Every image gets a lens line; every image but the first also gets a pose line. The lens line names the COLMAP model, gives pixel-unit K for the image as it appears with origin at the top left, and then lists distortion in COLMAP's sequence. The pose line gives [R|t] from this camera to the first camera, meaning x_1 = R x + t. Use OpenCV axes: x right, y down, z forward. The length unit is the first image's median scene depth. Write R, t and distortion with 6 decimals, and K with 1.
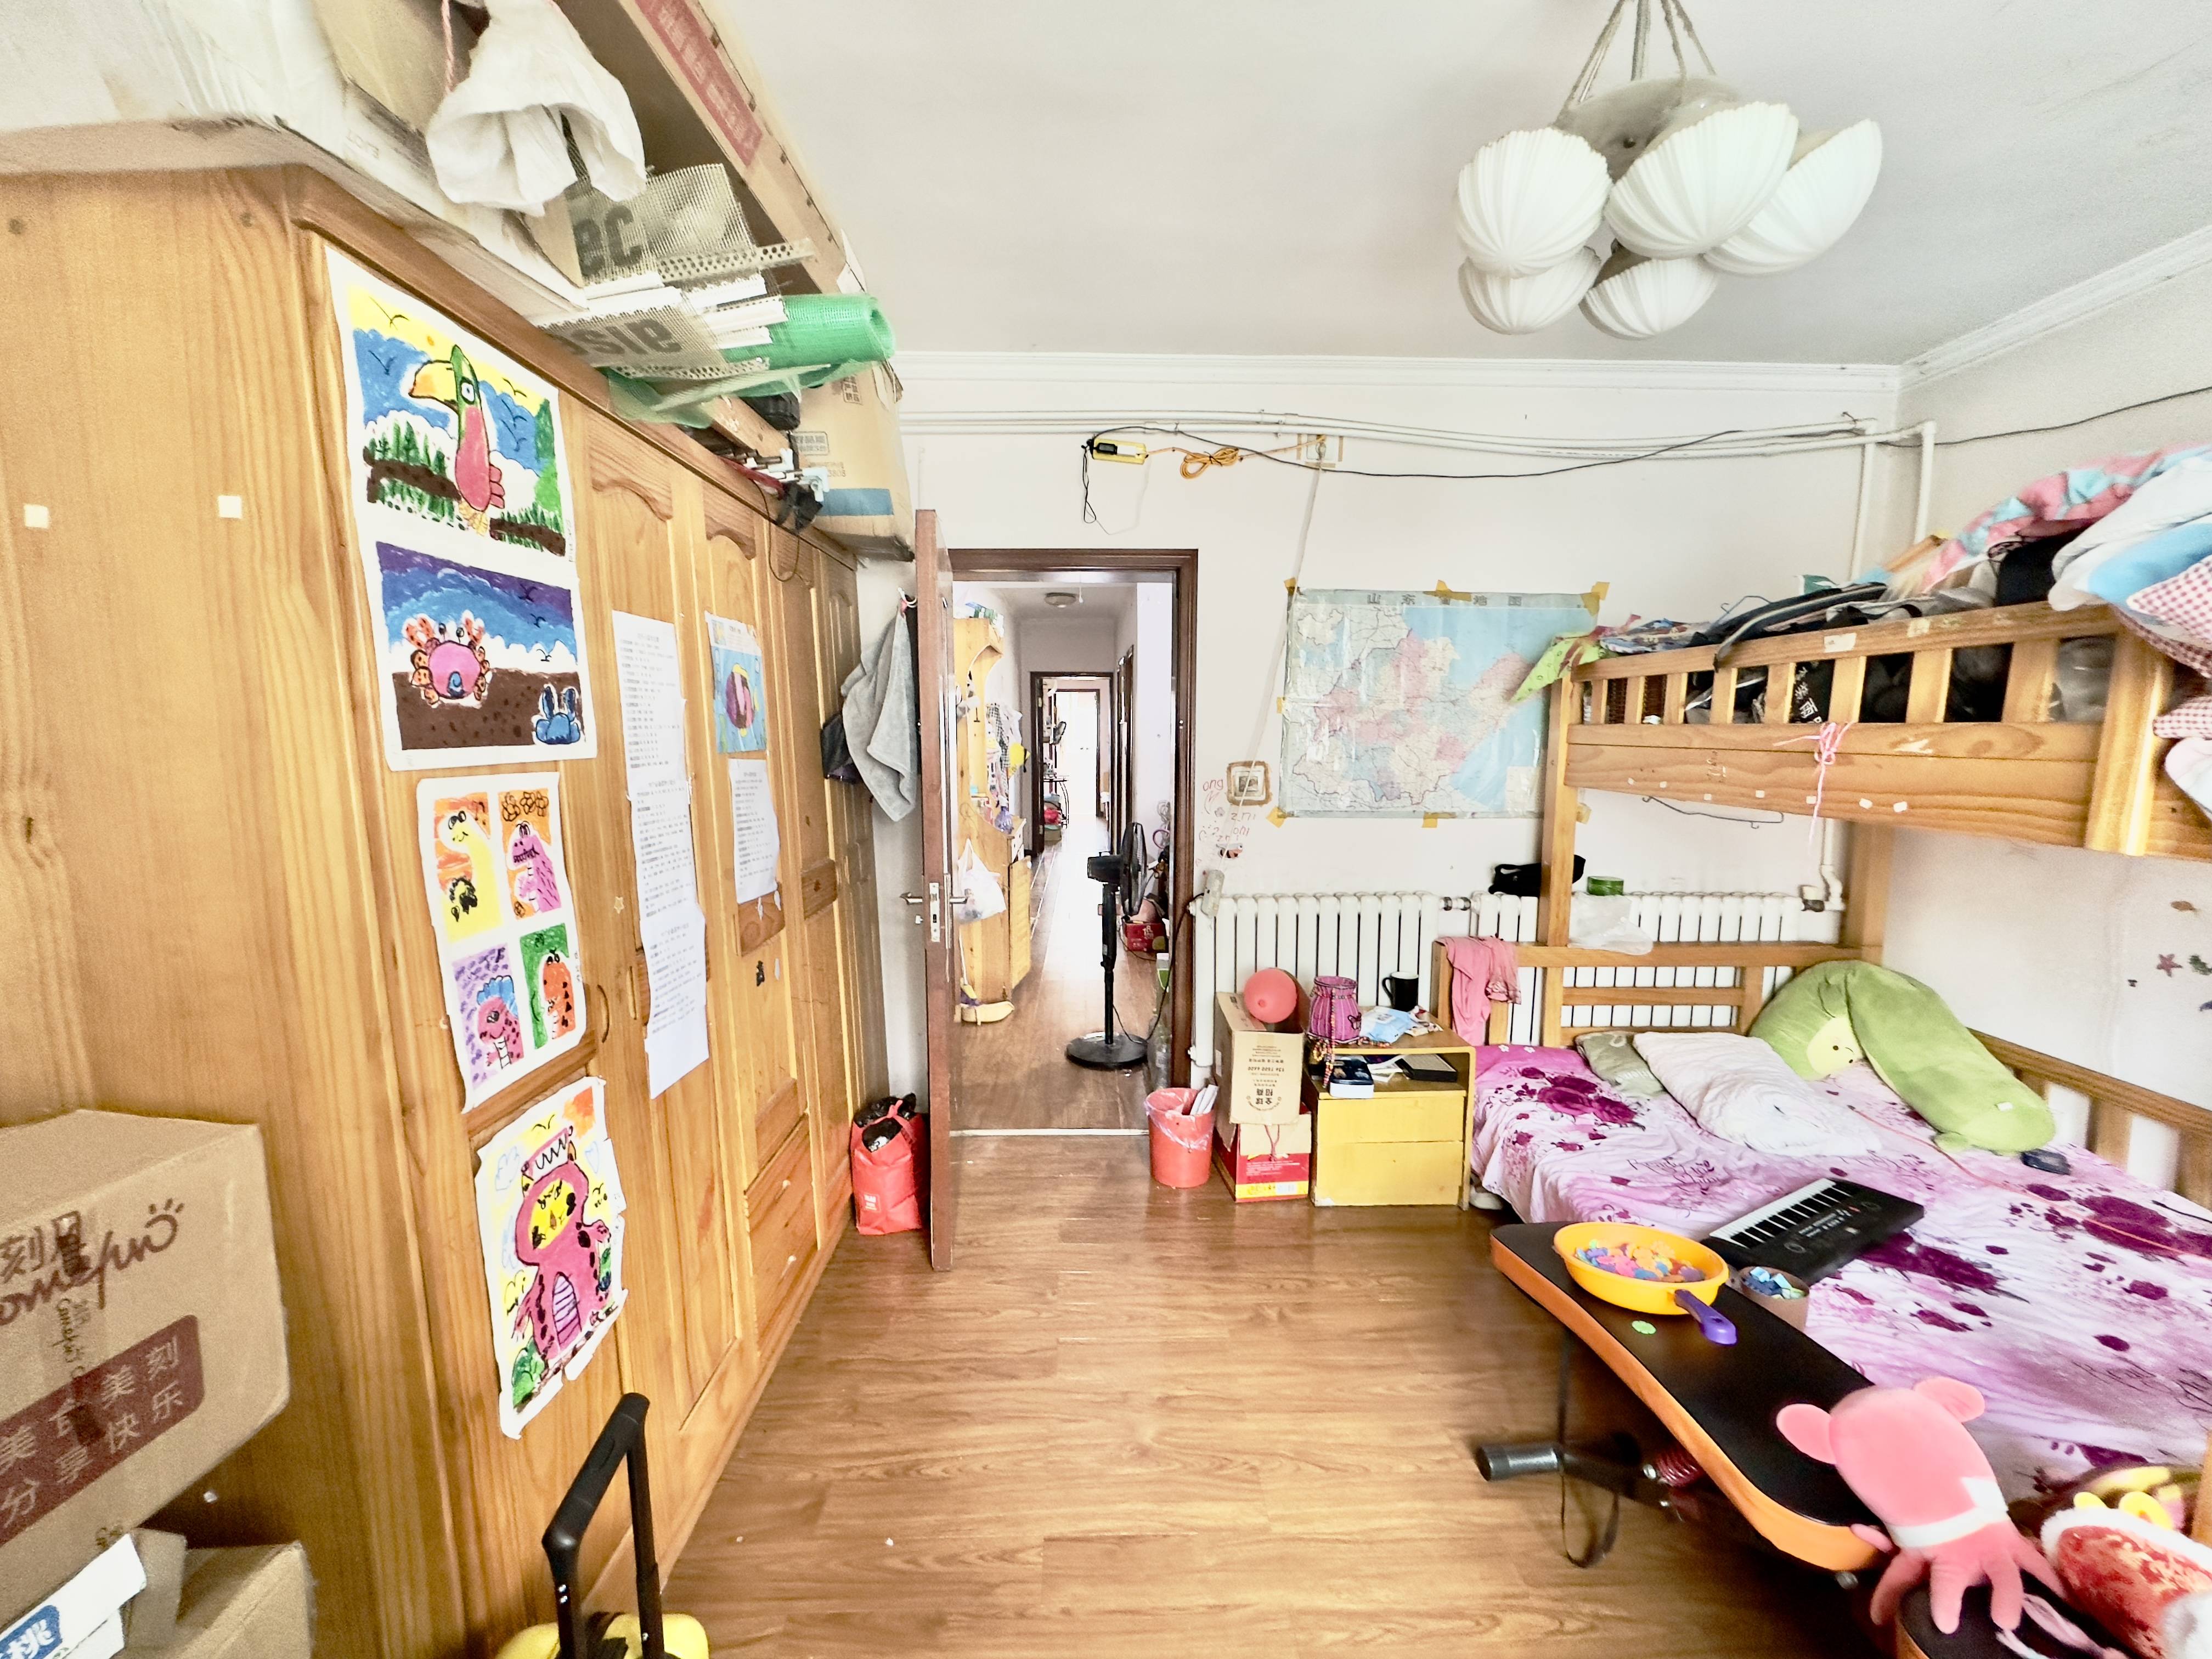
lens RADIAL K [[885.0, 0, 1111.6], [0, 885.0, 836.2], [0, 0, 1]] dist [-0.000090, -0.000013]
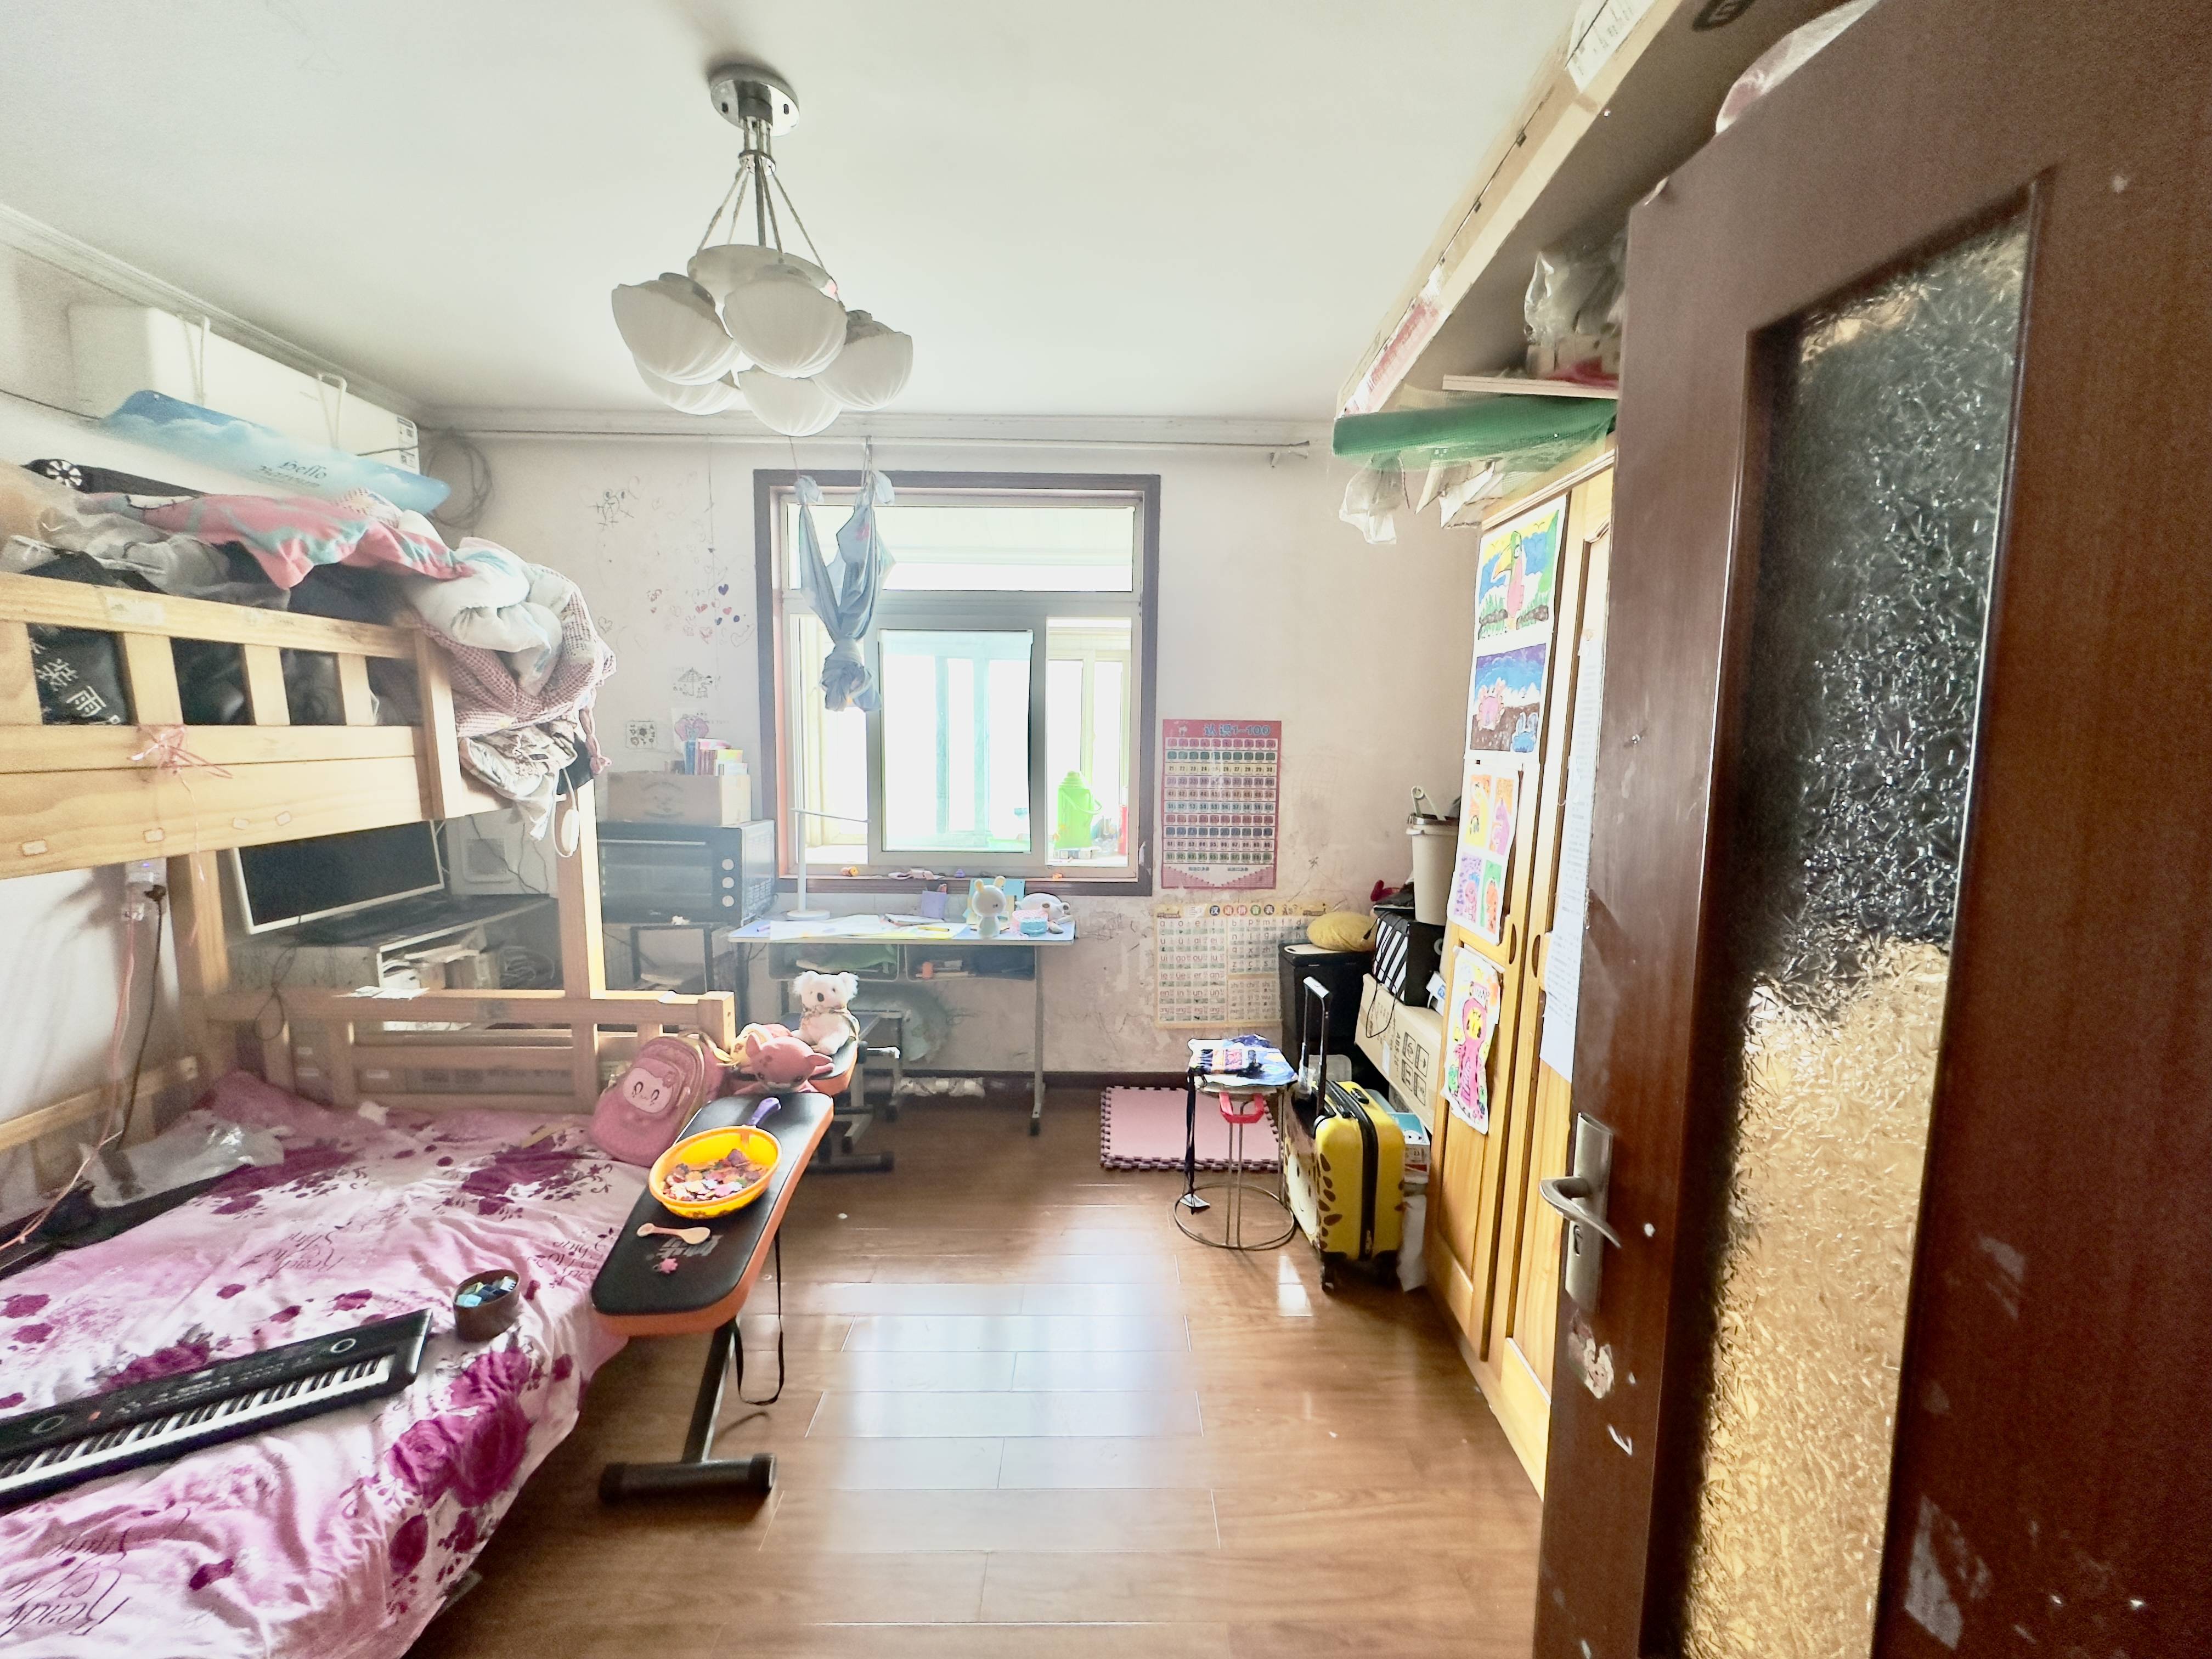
lens RADIAL K [[885.0, 0, 1110.5], [0, 885.0, 831.2], [0, 0, 1]] dist [-0.000090, -0.000013]
pose [[-0.999994, -0.002922, 0.001853, 0.041722], [-0.002389, 0.970481, 0.241167, -0.213380], [-0.002503, 0.241161, -0.970482, 1.677812]]
